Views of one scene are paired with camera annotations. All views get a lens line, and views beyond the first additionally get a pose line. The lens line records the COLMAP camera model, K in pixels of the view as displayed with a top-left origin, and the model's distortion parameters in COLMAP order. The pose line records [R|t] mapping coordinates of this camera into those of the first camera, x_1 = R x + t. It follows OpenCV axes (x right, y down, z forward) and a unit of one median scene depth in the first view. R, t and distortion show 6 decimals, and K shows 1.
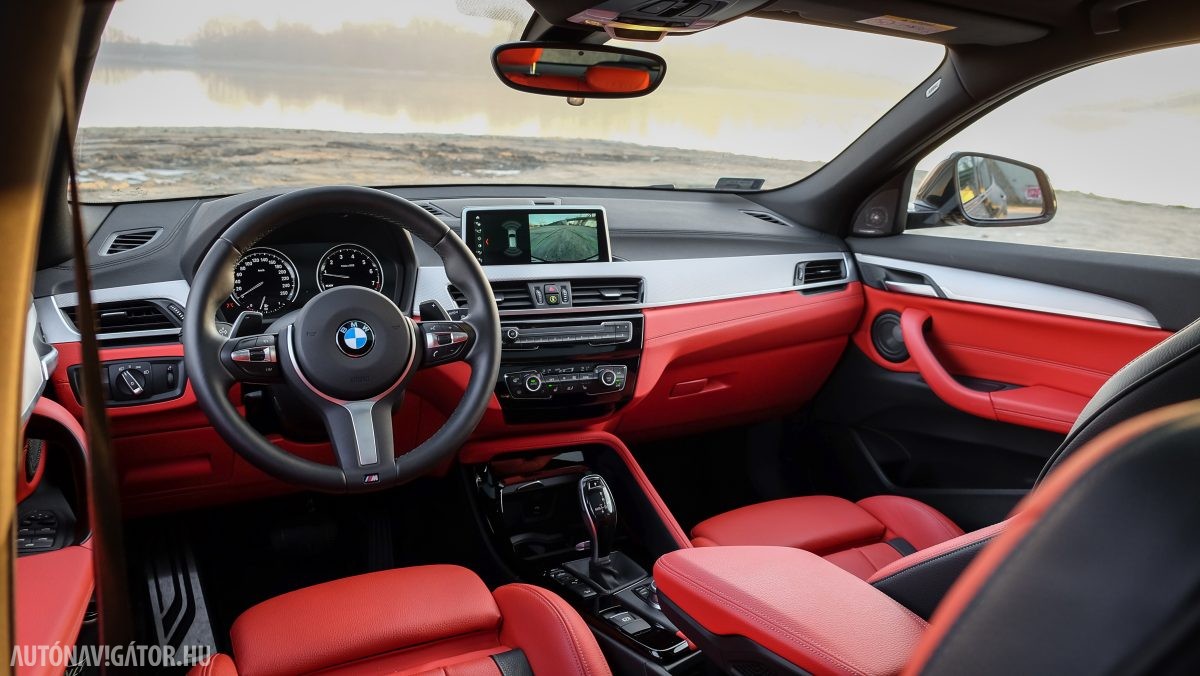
lens RADIAL K [[992.9, 0, 600.0], [0, 992.9, 338.0], [0, 0, 1]] dist [-0.027917, 0.013603]
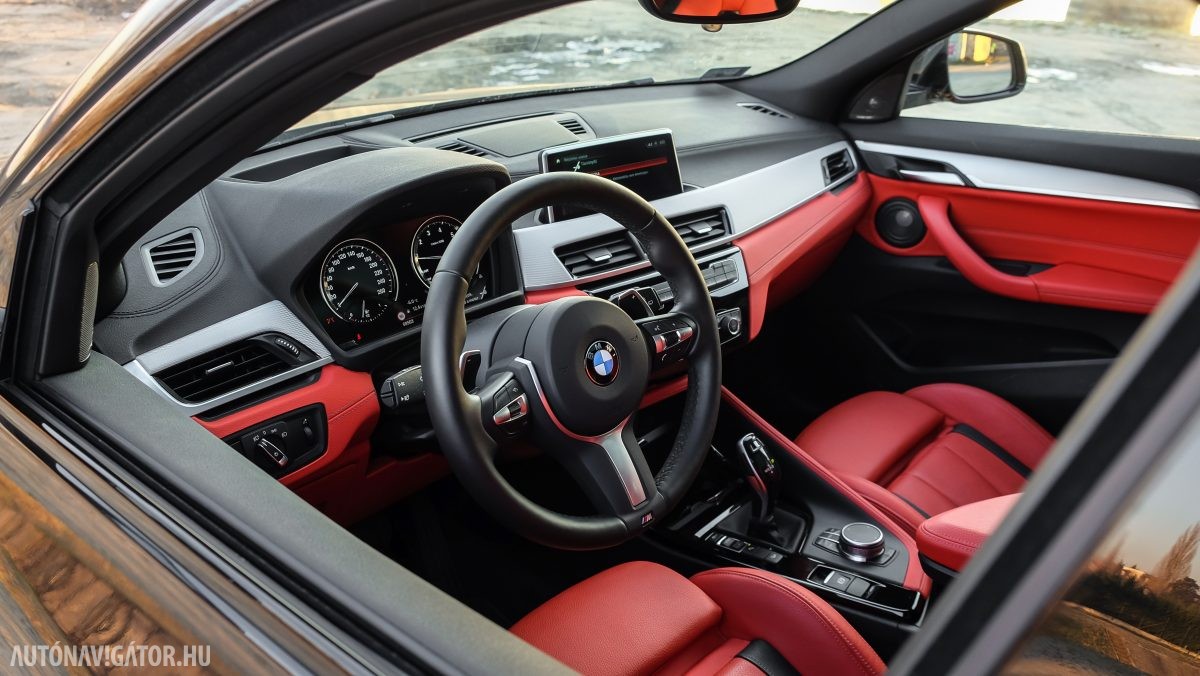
lens RADIAL K [[992.9, 0, 600.0], [0, 992.9, 338.0], [0, 0, 1]] dist [-0.027917, 0.013603]
pose [[0.935314, -0.161725, 0.314695, -0.364582], [0.100116, 0.974044, 0.203015, -0.136246], [-0.339359, -0.158377, 0.927228, 0.163619]]
